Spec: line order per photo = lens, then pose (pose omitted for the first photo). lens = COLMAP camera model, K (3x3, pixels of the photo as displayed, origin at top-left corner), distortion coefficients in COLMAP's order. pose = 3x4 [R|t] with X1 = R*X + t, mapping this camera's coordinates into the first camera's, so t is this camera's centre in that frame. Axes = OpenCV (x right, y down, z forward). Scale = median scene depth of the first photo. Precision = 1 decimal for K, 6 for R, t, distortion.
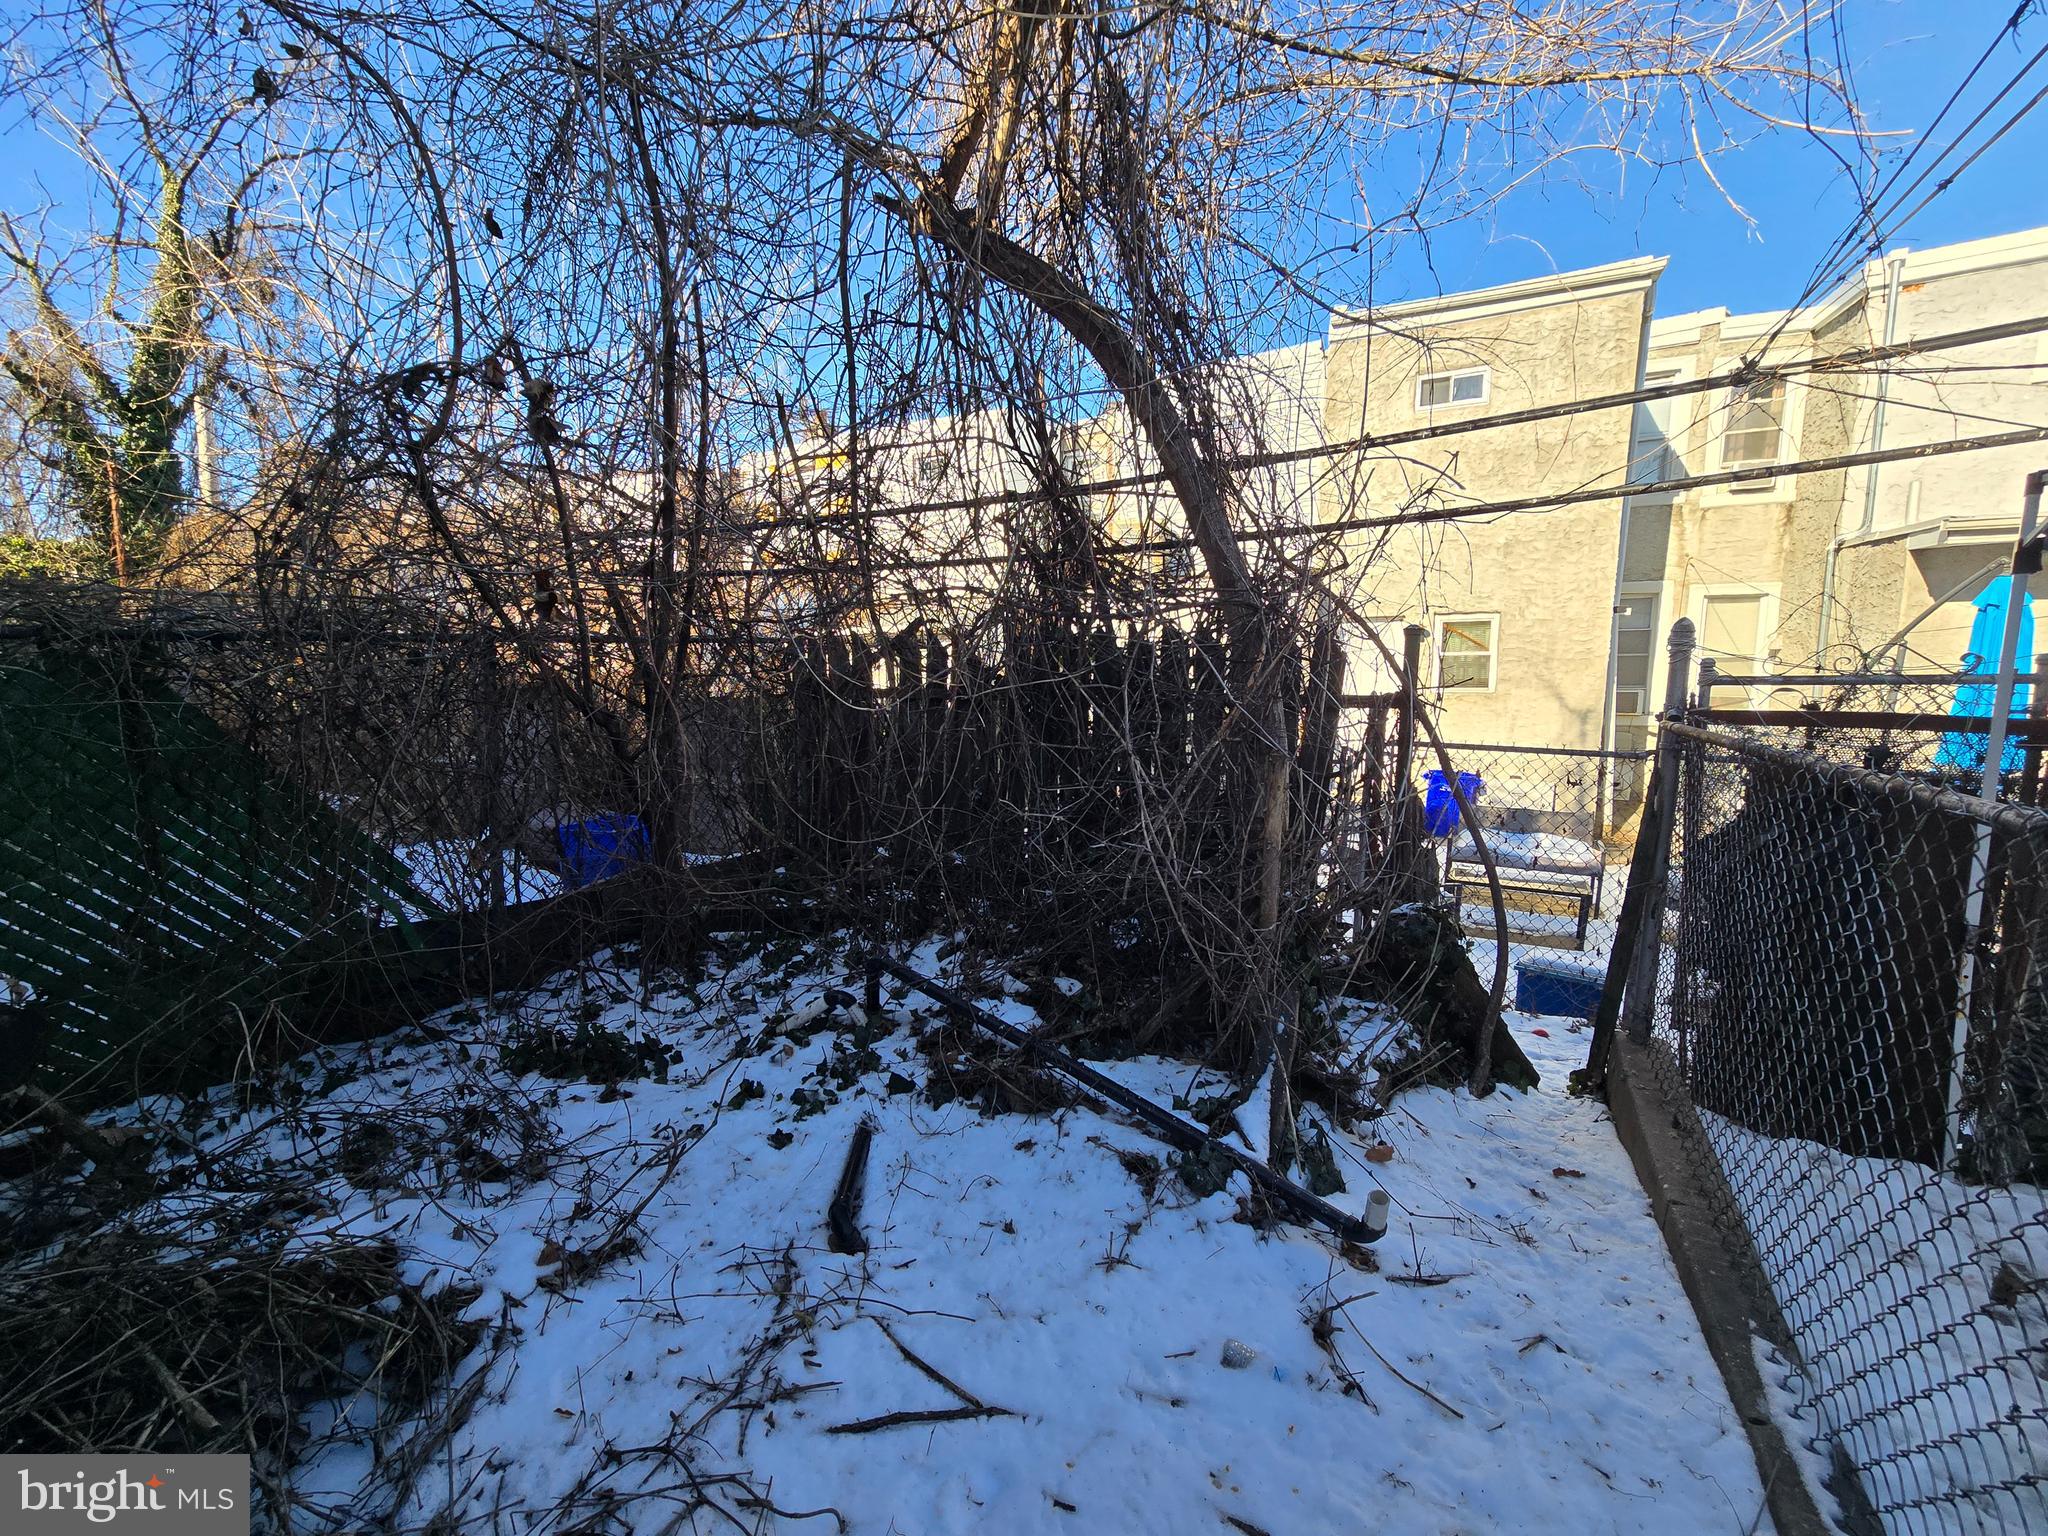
lens RADIAL K [[846.2, 0, 1016.1], [0, 846.2, 774.6], [0, 0, 1]] dist [-0.002891, 0.000748]
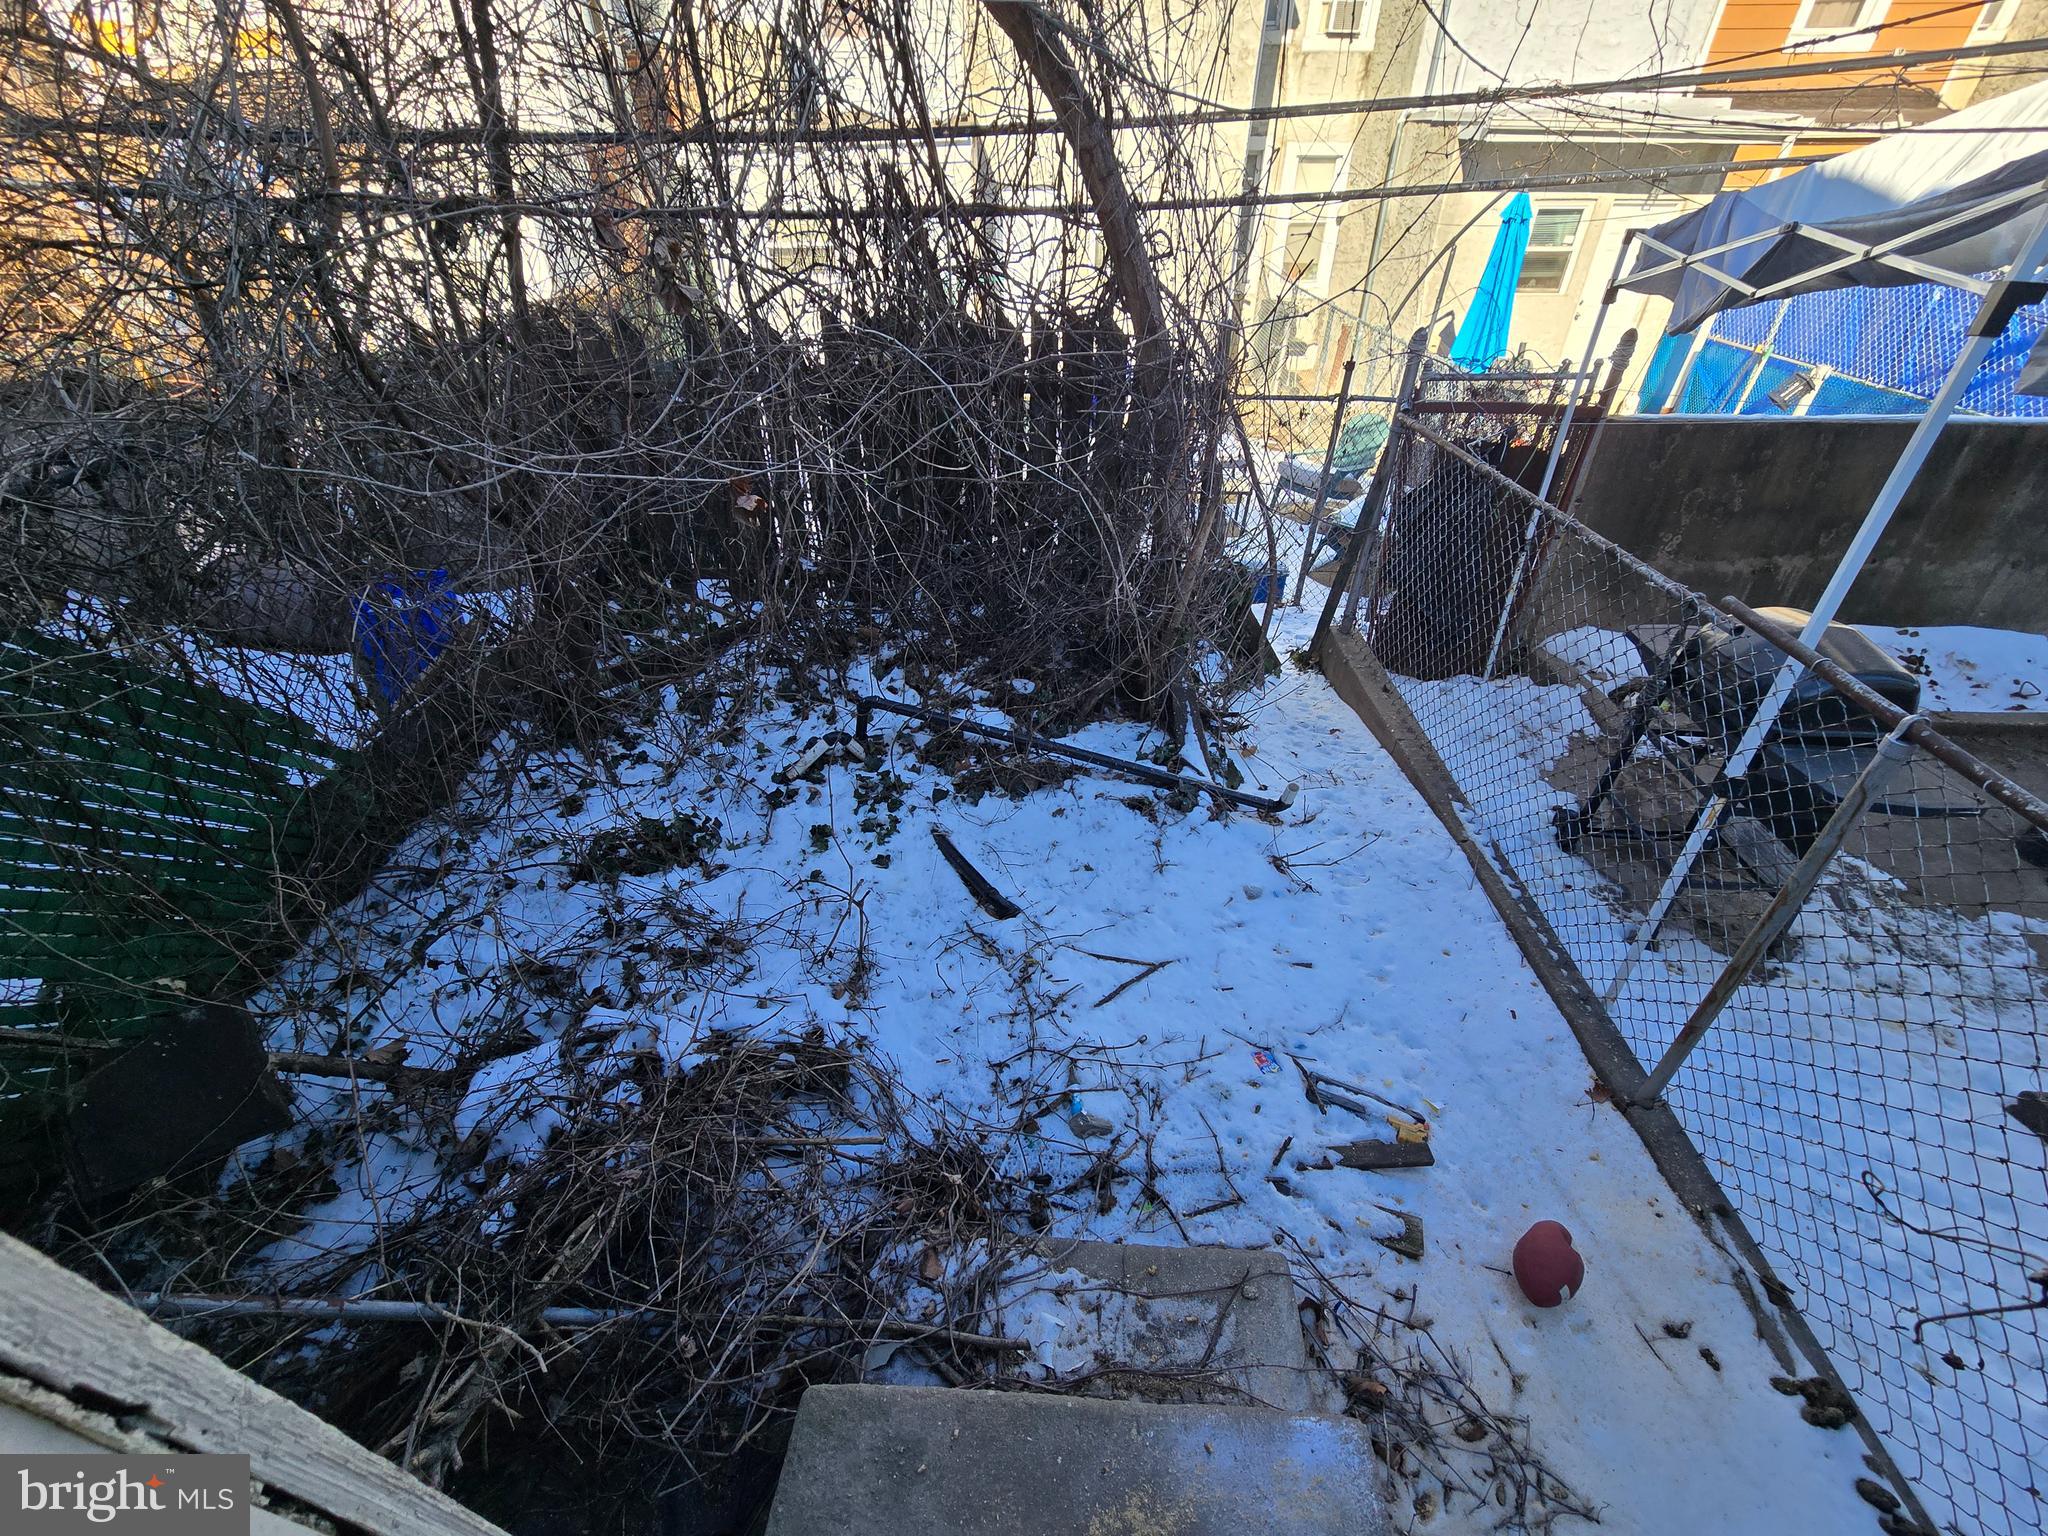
lens RADIAL K [[846.2, 0, 1016.6], [0, 846.2, 775.8], [0, 0, 1]] dist [-0.002891, 0.000748]
pose [[0.887213, -0.267809, 0.375674, -0.549706], [0.058093, 0.872643, 0.484891, -0.295972], [-0.457687, -0.408377, 0.789779, -0.057881]]
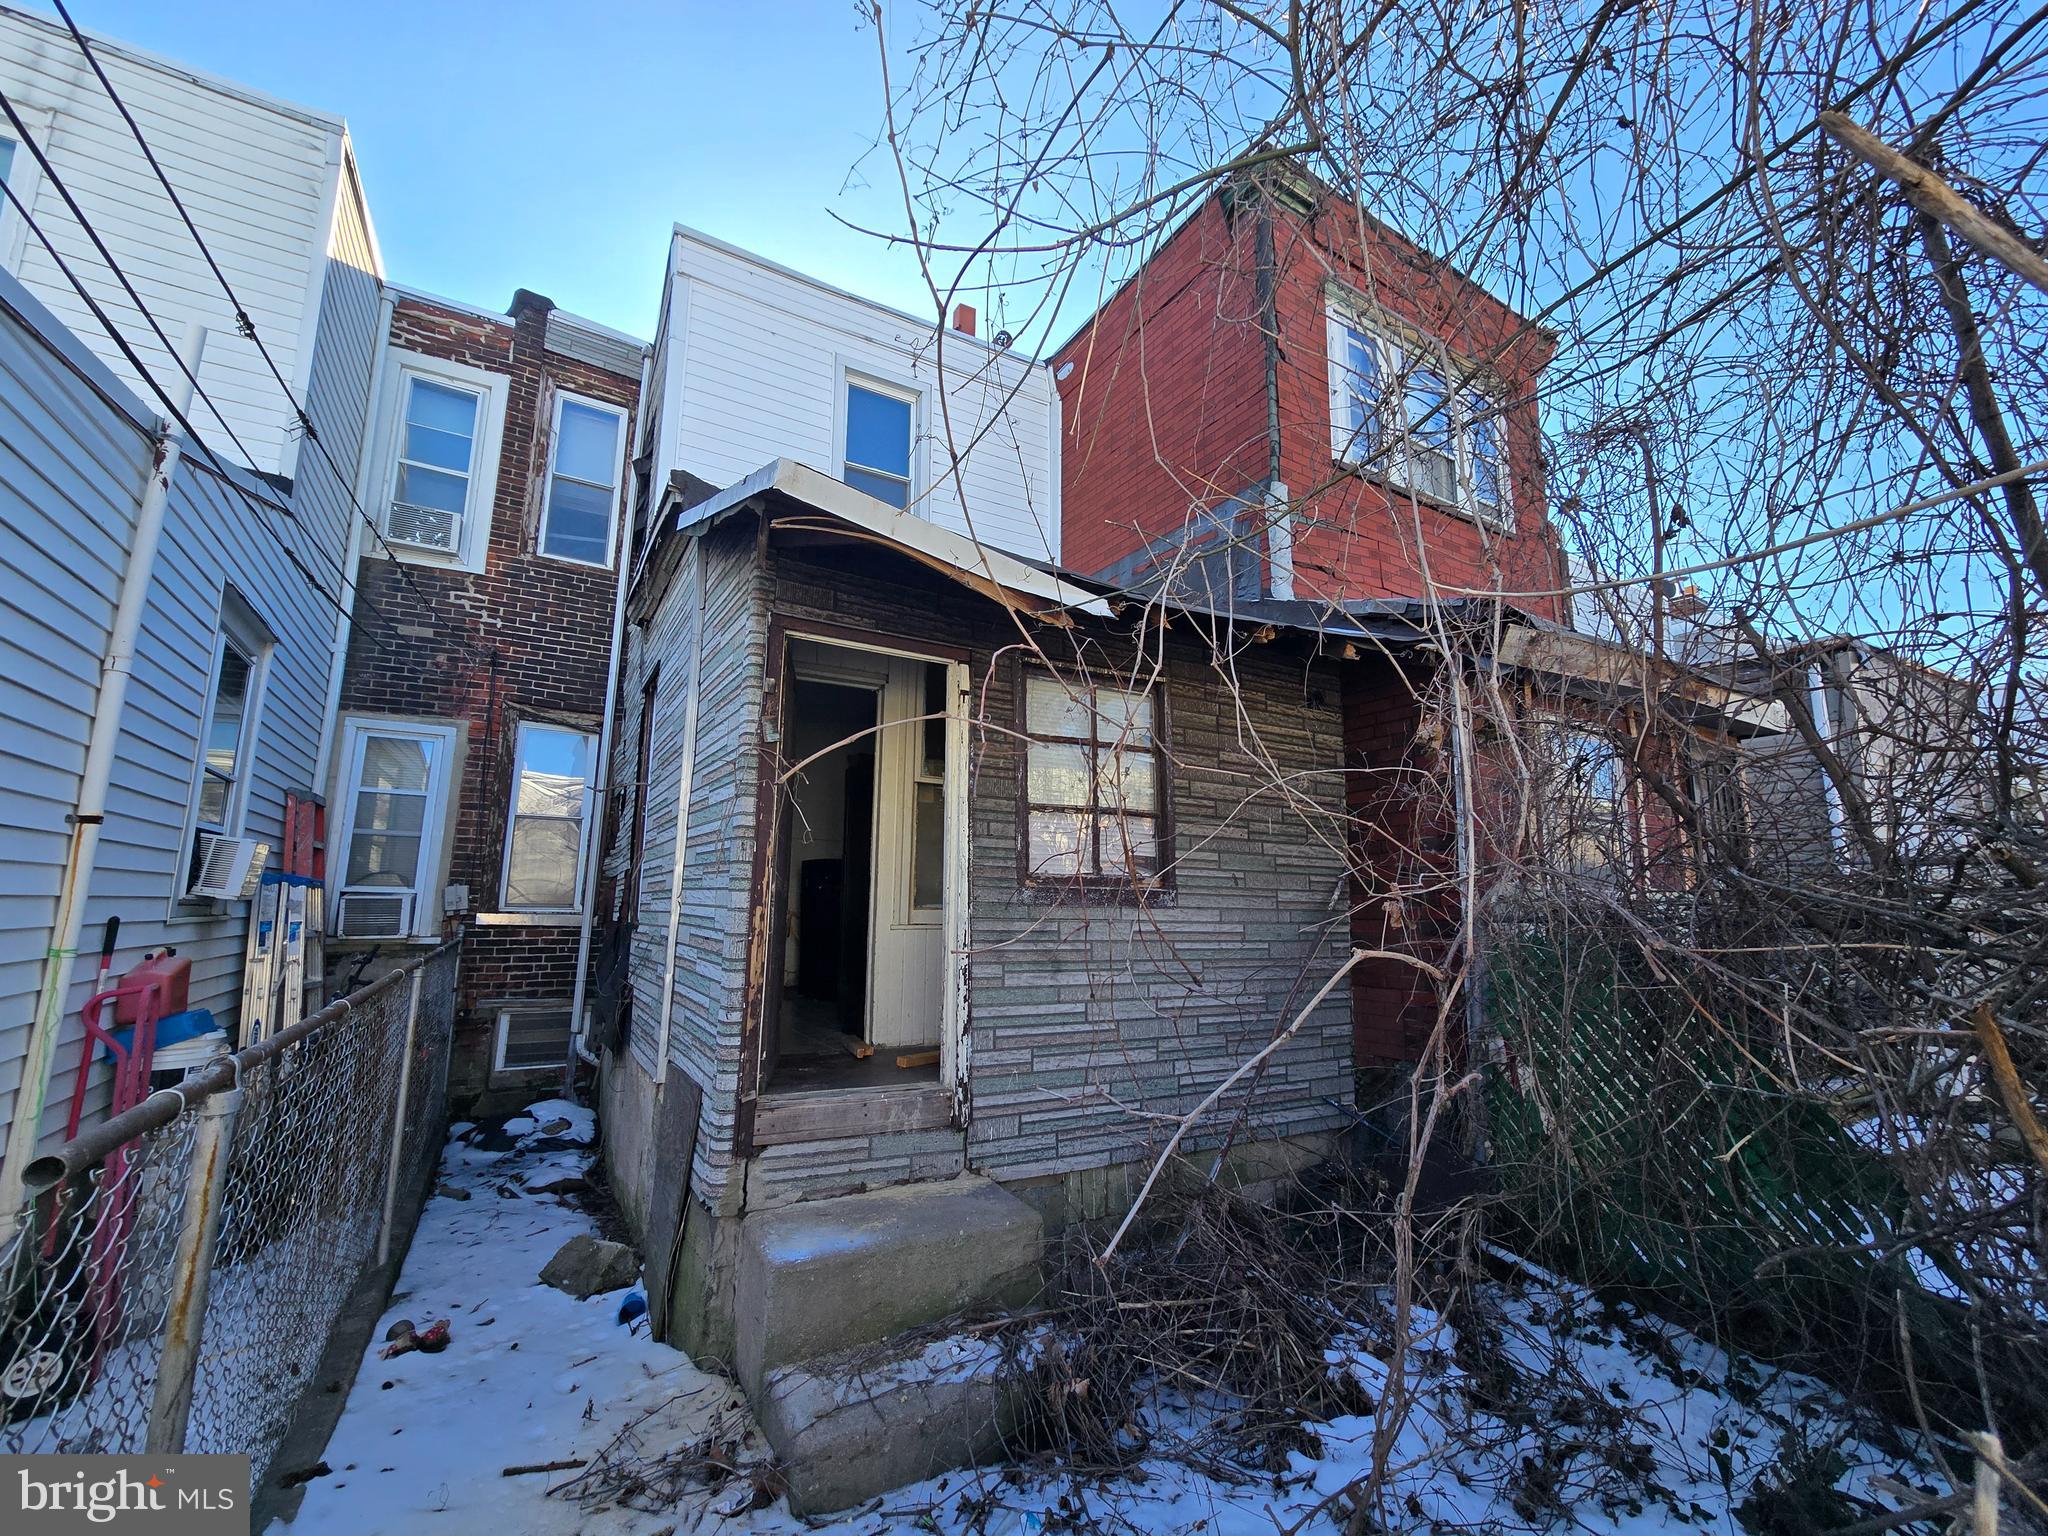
lens RADIAL K [[846.2, 0, 1020.0], [0, 846.2, 776.1], [0, 0, 1]] dist [-0.002891, 0.000748]
pose [[-0.508422, -0.124200, -0.852104, 0.565602], [-0.124742, 0.989729, -0.069830, -0.179218], [0.852025, 0.070790, -0.518693, 0.867804]]
